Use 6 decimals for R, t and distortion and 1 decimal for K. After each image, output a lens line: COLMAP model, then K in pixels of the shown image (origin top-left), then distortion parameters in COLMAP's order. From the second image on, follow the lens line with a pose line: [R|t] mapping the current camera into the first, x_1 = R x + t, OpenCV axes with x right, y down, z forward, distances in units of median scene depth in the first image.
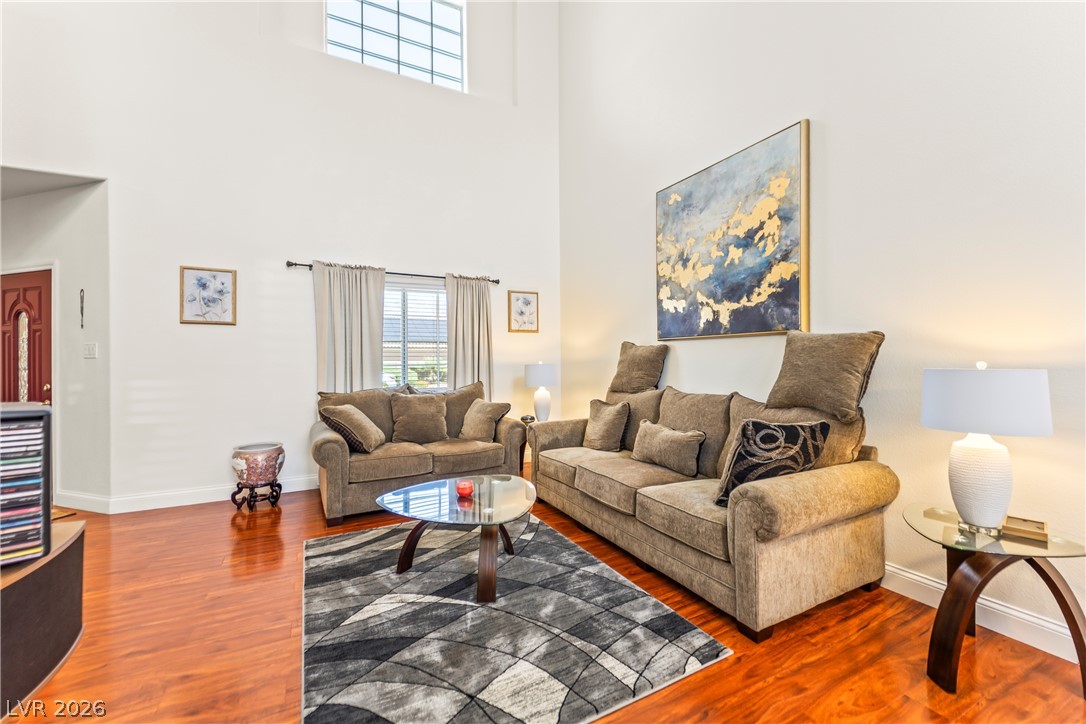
lens RADIAL K [[433.2, 0, 535.8], [0, 433.2, 358.3], [0, 0, 1]] dist [0.020649, -0.011974]
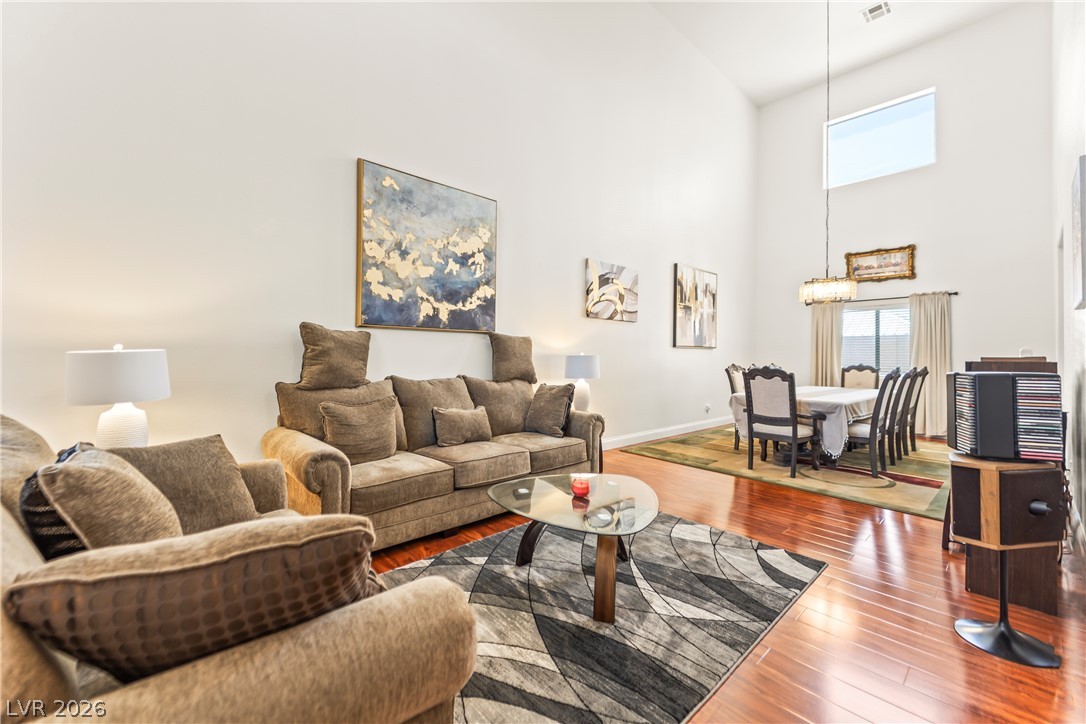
lens RADIAL K [[433.2, 0, 542.3], [0, 433.2, 358.5], [0, 0, 1]] dist [0.020649, -0.011974]
pose [[-0.276520, -0.000227, 0.961008, -0.813033], [-0.006419, 0.999978, -0.001611, 0.028453], [-0.960987, -0.006614, -0.276516, 1.072590]]
